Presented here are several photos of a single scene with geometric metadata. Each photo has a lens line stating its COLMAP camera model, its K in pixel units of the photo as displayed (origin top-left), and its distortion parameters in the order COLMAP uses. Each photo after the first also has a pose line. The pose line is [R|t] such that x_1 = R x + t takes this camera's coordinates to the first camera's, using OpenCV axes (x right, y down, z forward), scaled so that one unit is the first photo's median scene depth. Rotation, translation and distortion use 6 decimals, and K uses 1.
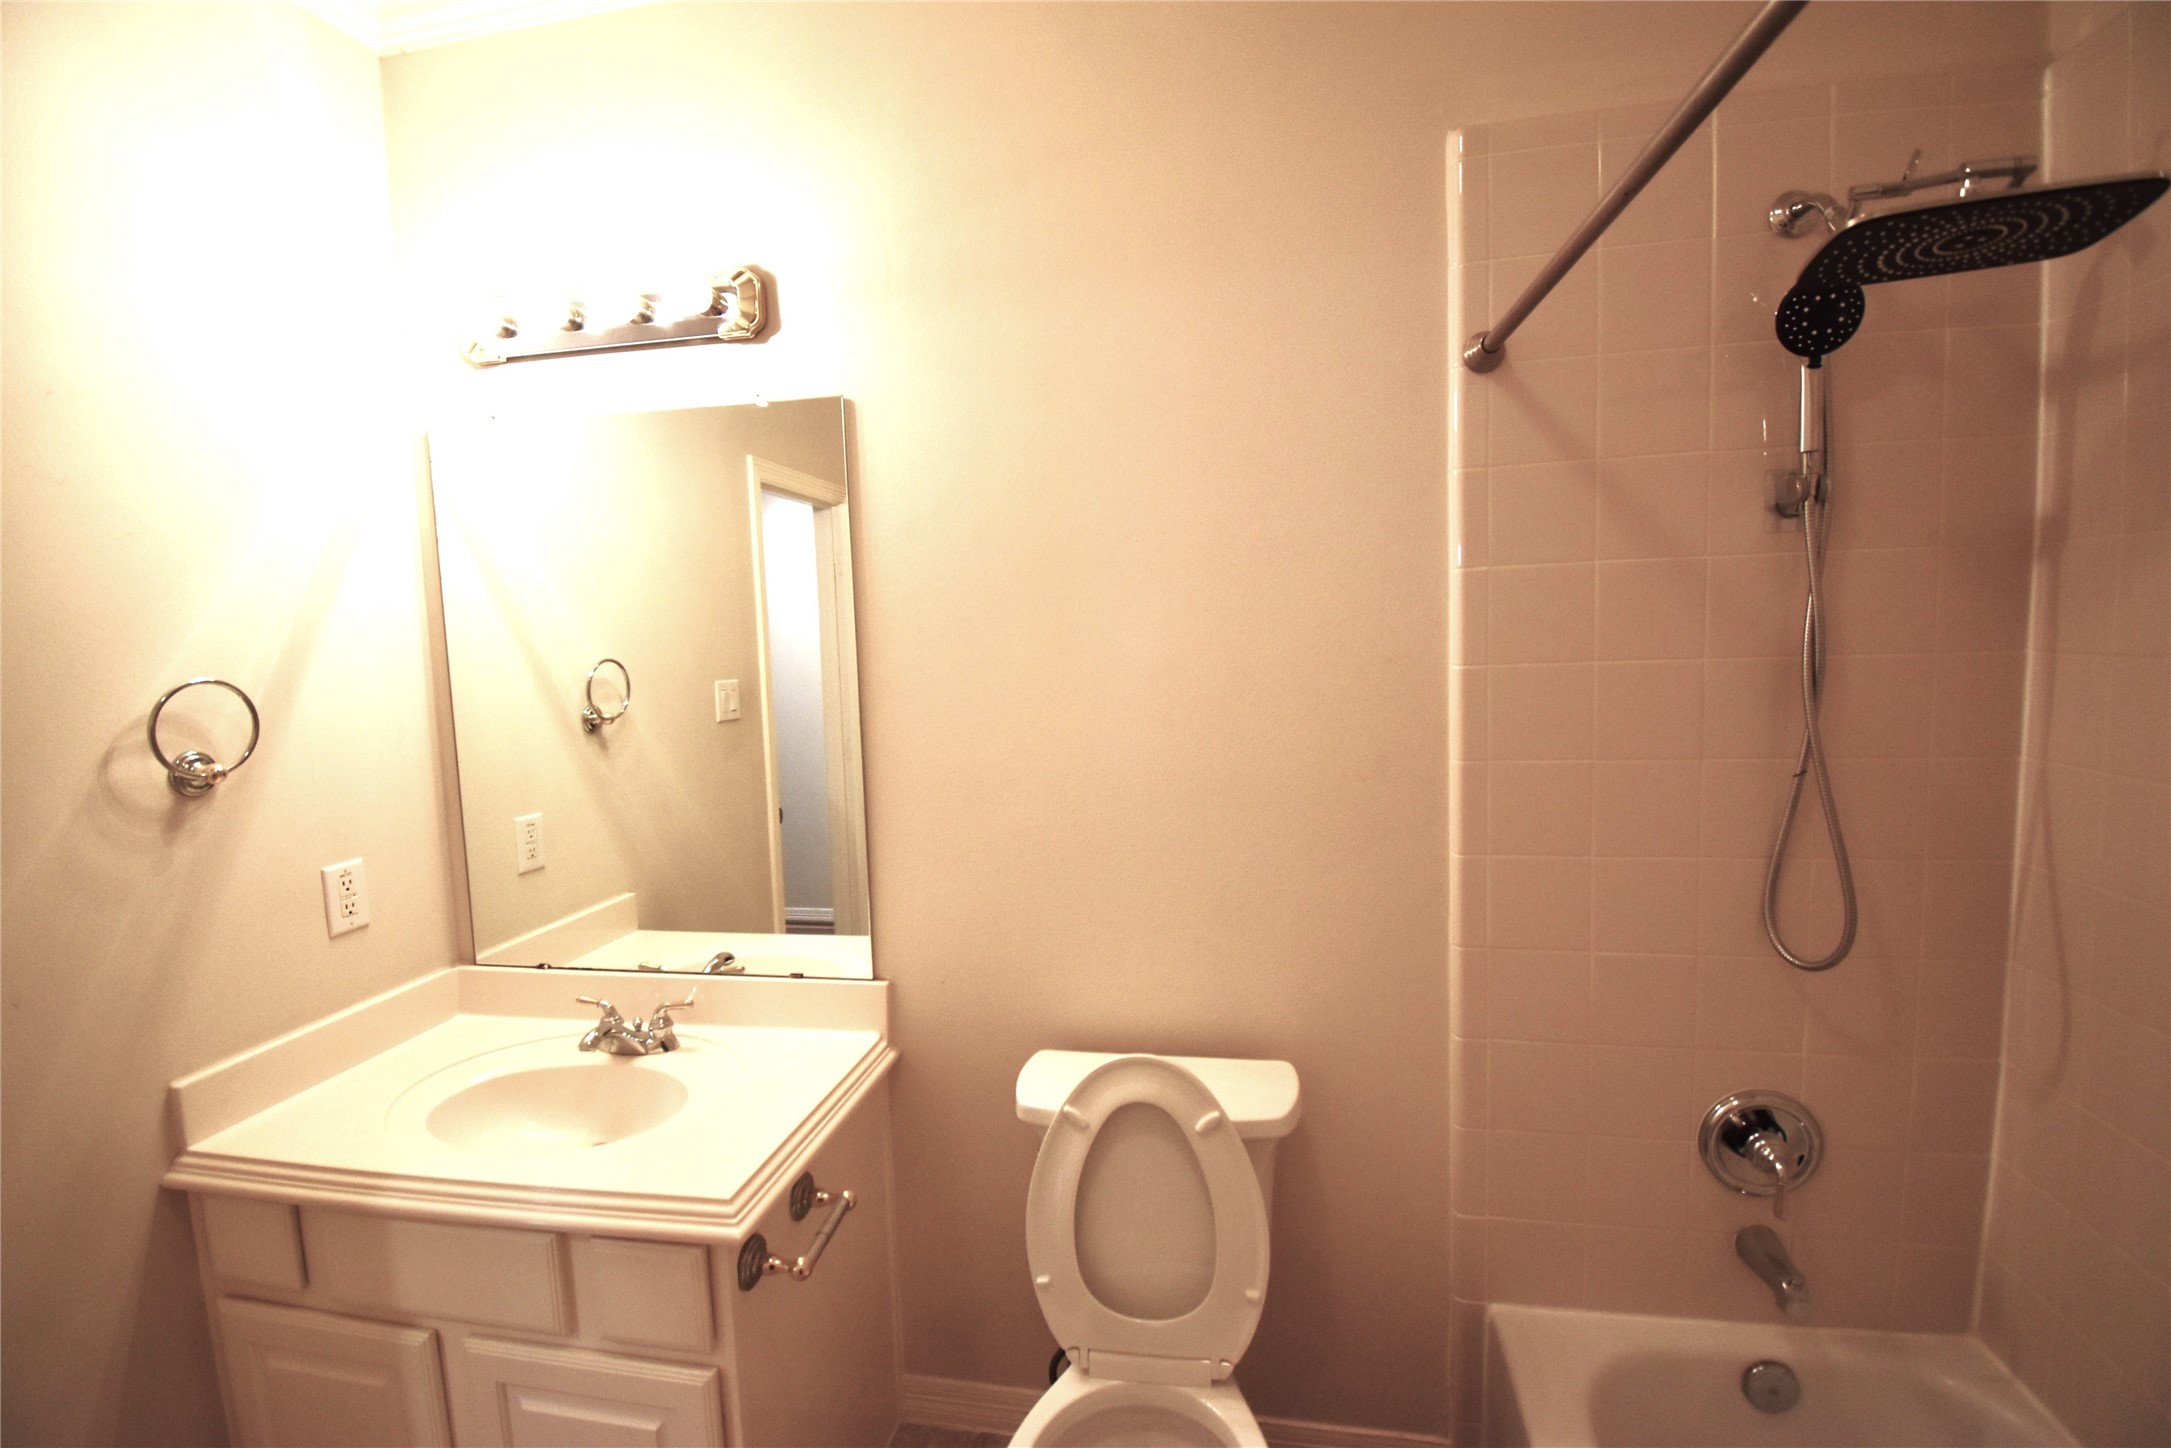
lens RADIAL K [[966.4, 0, 1082.7], [0, 966.4, 722.3], [0, 0, 1]] dist [0.025658, -0.029653]
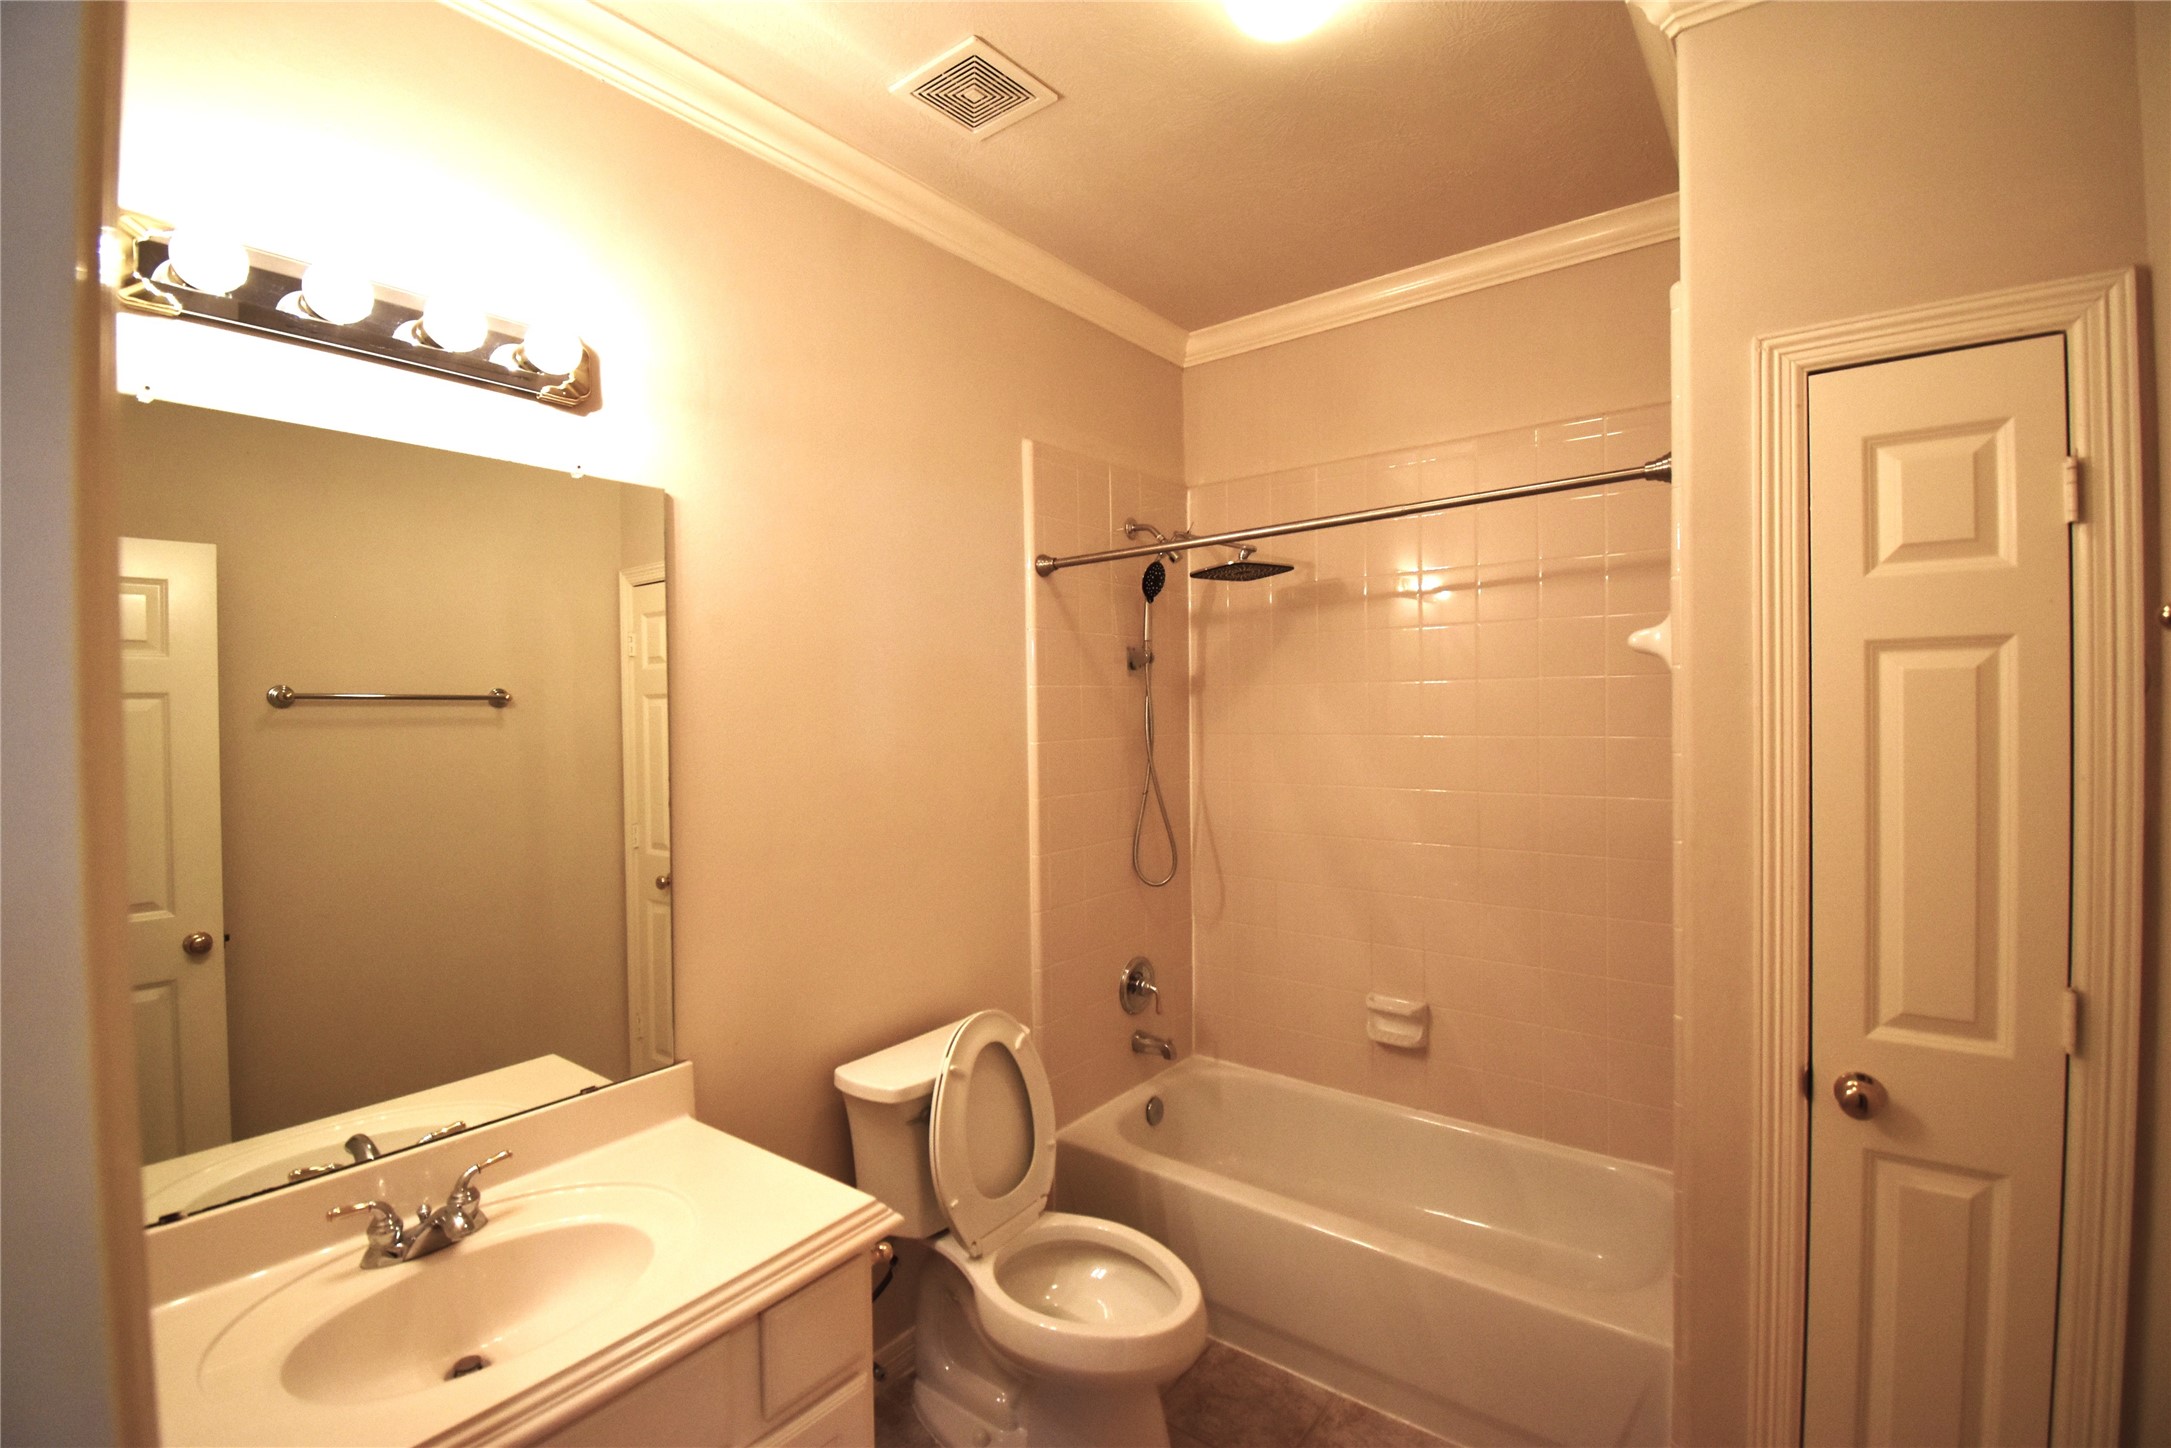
lens RADIAL K [[966.4, 0, 1082.7], [0, 966.4, 722.3], [0, 0, 1]] dist [0.025658, -0.029653]
pose [[0.446087, 0.015478, 0.894856, -1.152509], [0.084090, 0.994703, -0.059124, 0.014346], [-0.891031, 0.101623, 0.442422, 0.190810]]
